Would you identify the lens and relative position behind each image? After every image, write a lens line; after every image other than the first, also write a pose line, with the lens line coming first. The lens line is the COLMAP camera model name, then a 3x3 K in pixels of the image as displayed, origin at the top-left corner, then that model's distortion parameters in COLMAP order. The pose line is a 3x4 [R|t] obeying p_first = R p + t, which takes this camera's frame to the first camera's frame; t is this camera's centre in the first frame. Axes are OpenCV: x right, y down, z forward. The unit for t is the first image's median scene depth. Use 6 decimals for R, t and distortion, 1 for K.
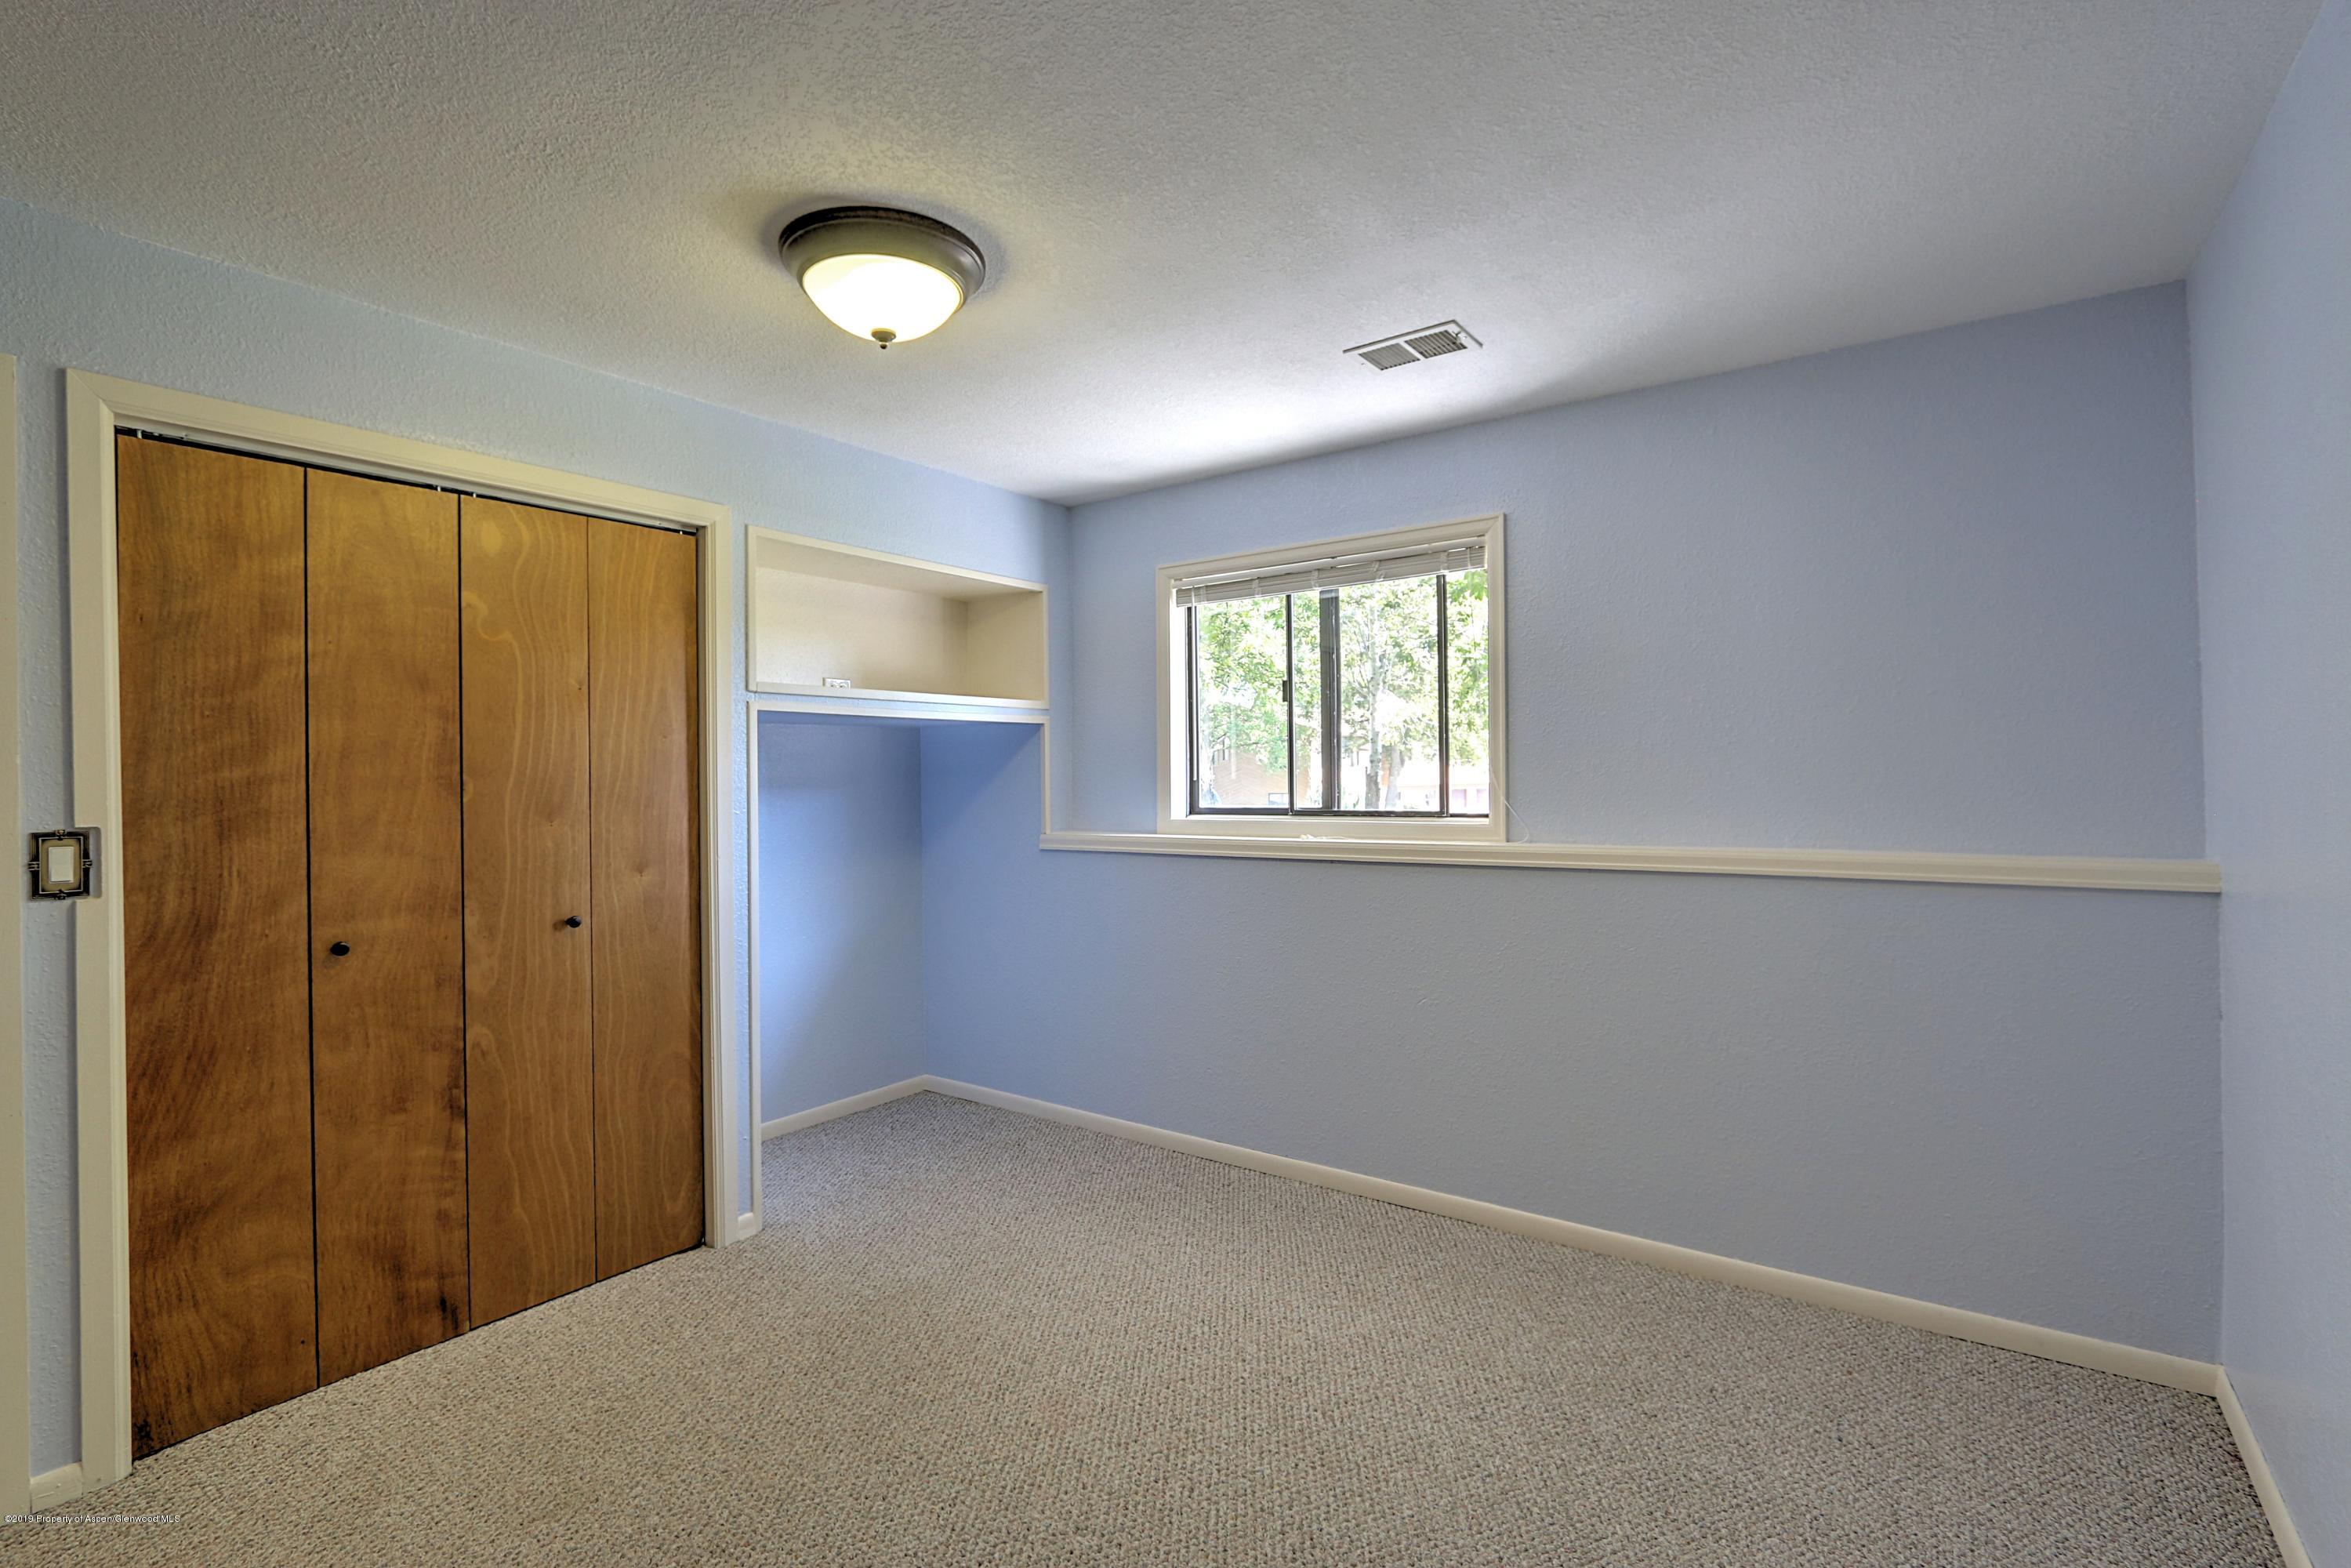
lens RADIAL K [[1081.5, 0, 1164.0], [0, 1081.5, 778.3], [0, 0, 1]] dist [-0.011973, 0.000248]
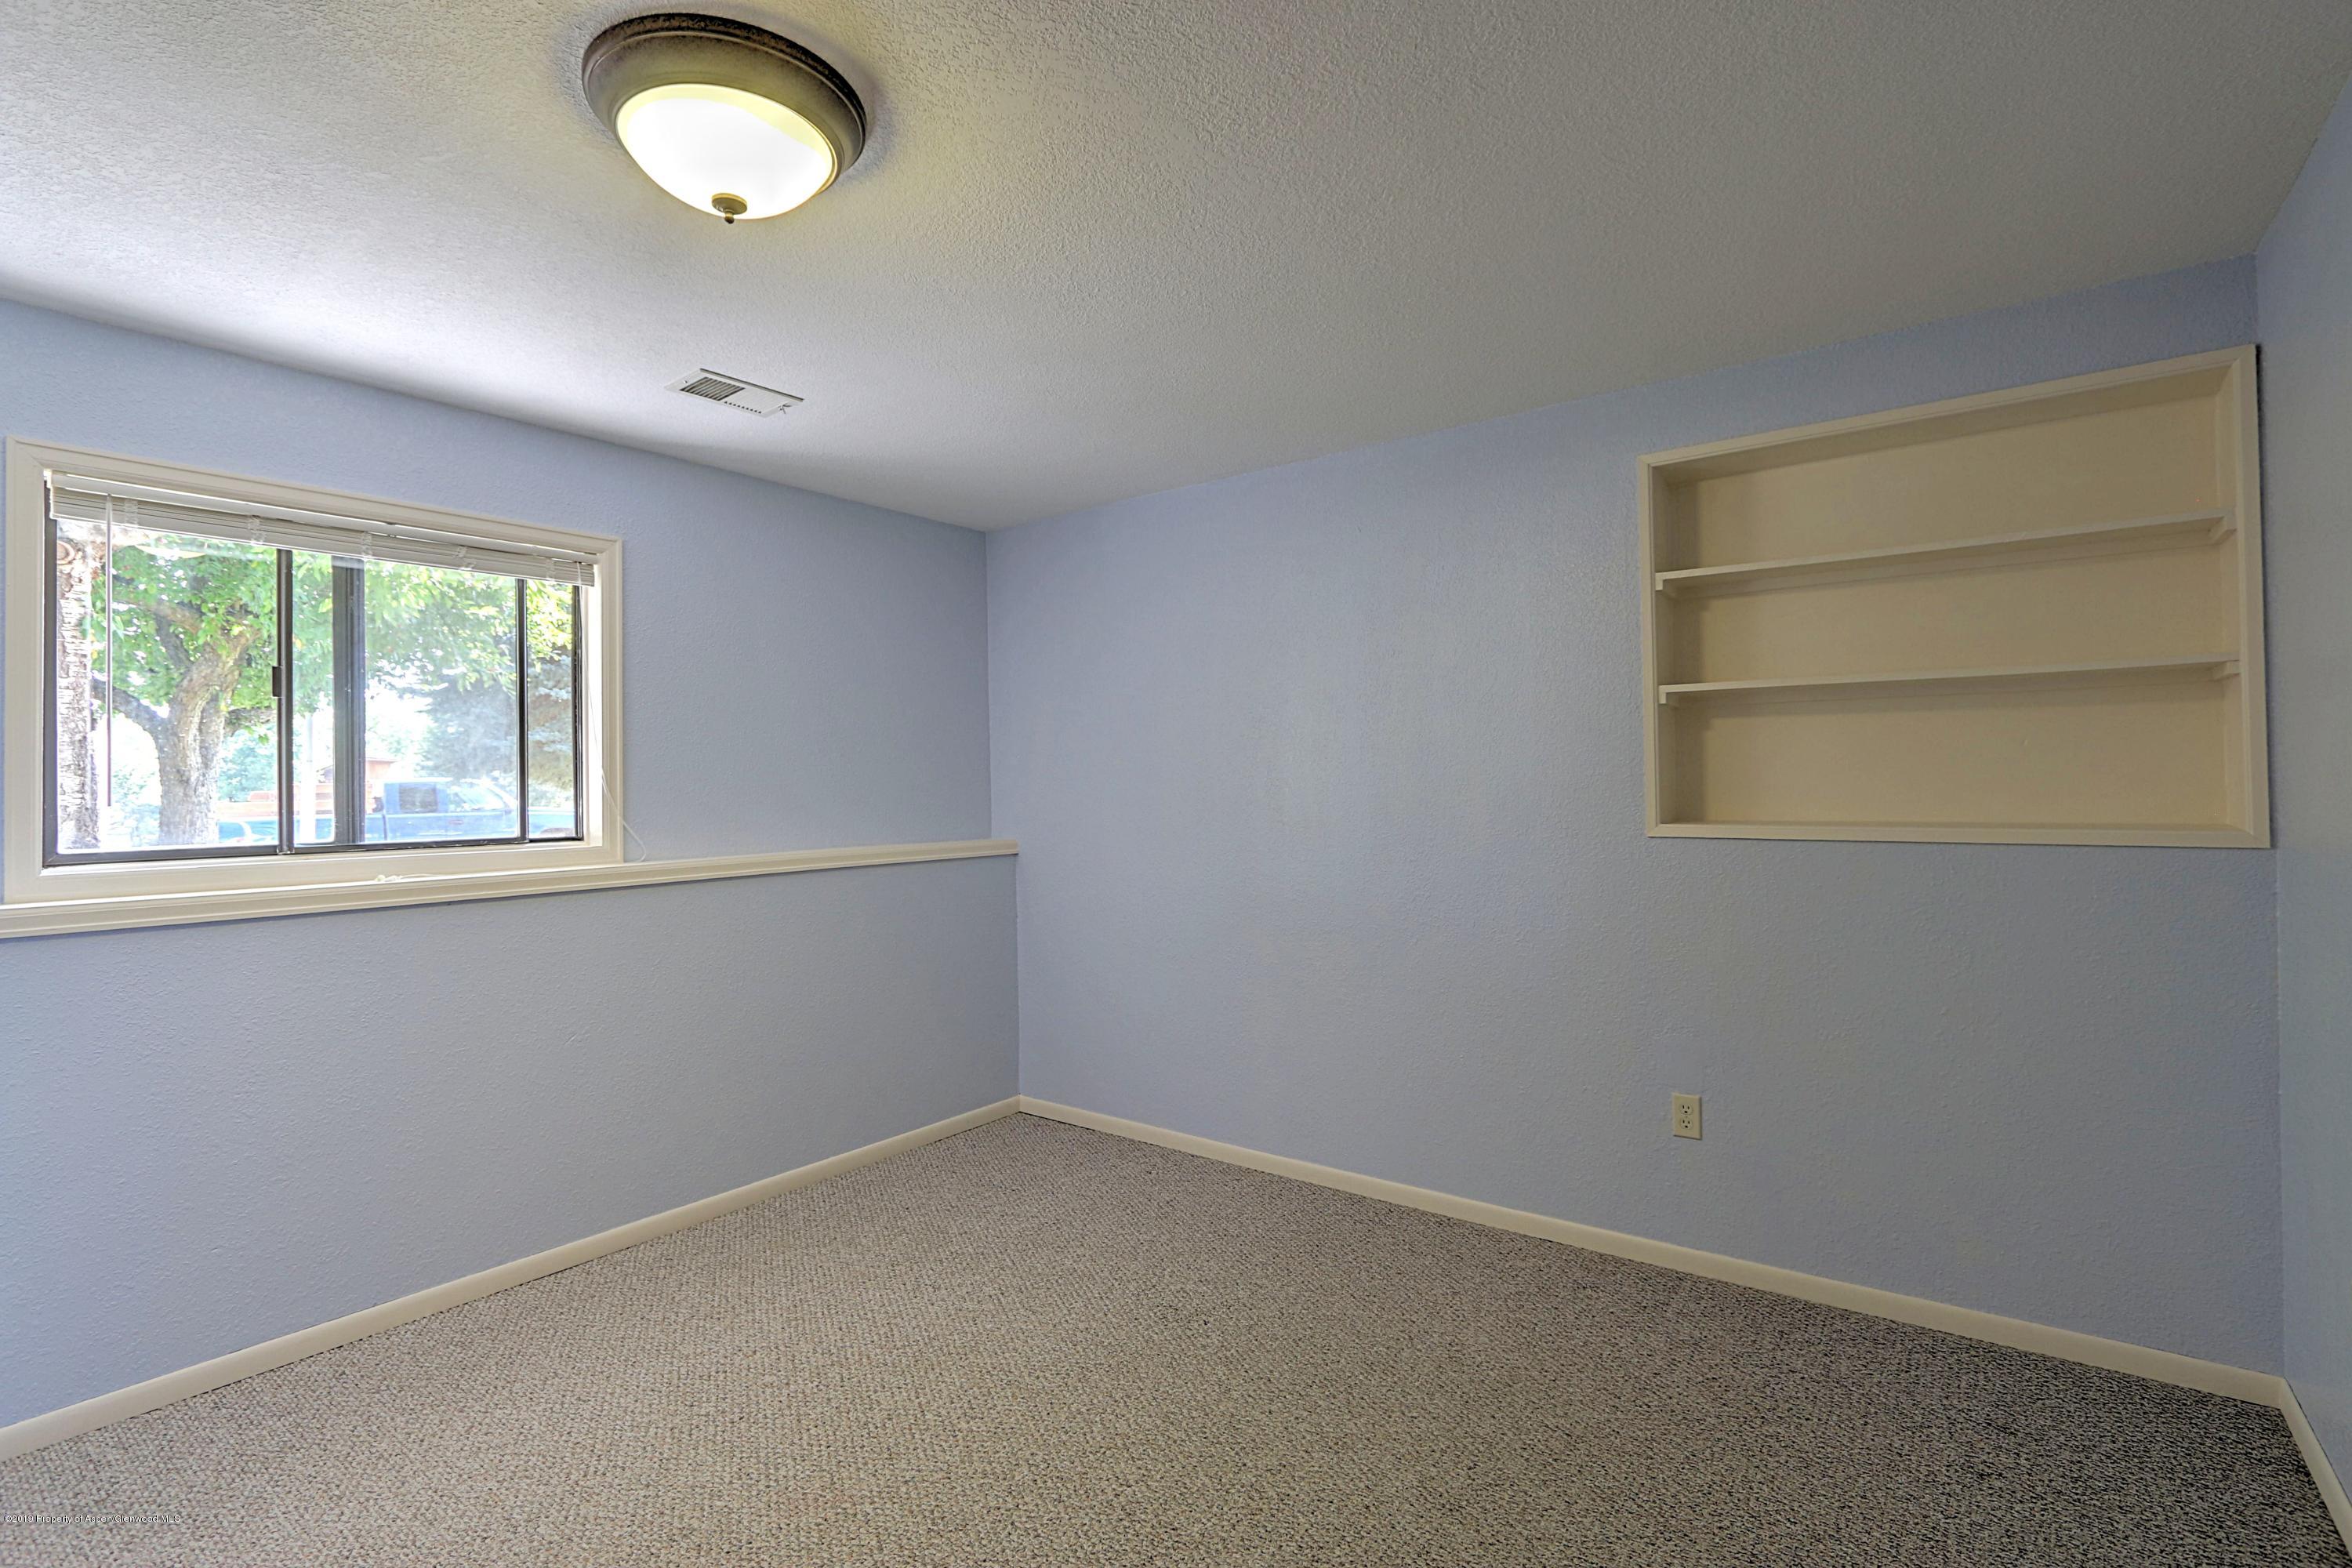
lens RADIAL K [[1081.9, 0, 1163.8], [0, 1081.9, 780.9], [0, 0, 1]] dist [-0.011973, 0.000248]
pose [[0.023165, 0.015435, 0.999612, -0.641052], [0.013860, 0.999780, -0.015758, 0.005134], [-0.999636, 0.014220, 0.022946, 0.438004]]
